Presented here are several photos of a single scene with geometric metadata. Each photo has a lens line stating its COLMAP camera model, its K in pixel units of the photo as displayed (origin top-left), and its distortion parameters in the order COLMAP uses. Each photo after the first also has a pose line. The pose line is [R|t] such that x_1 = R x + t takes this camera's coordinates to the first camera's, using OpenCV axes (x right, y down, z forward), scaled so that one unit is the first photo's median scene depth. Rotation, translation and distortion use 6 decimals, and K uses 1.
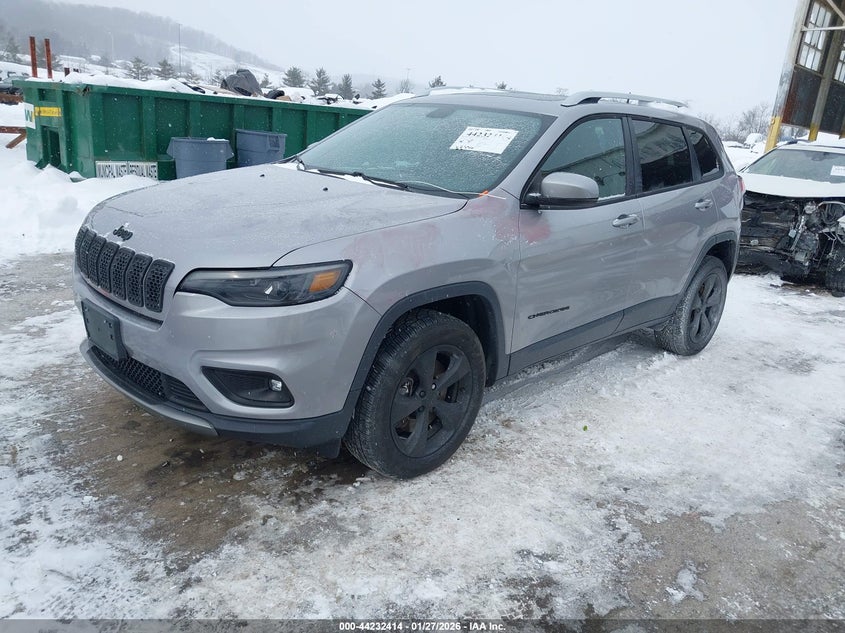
lens RADIAL K [[690.2, 0, 426.3], [0, 690.2, 319.2], [0, 0, 1]] dist [0.046994, -0.022006]
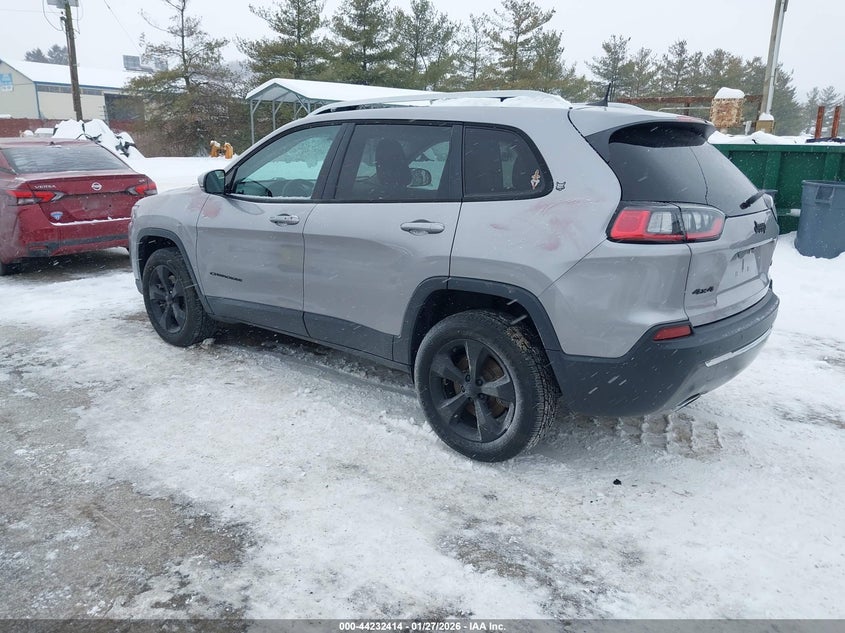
lens RADIAL K [[690.2, 0, 424.7], [0, 690.2, 317.6], [0, 0, 1]] dist [0.046994, -0.022006]
pose [[0.017113, 0.154183, -0.987894, 1.586111], [-0.283784, 0.948156, 0.143065, -0.246441], [0.958735, 0.277901, 0.059980, 1.379094]]
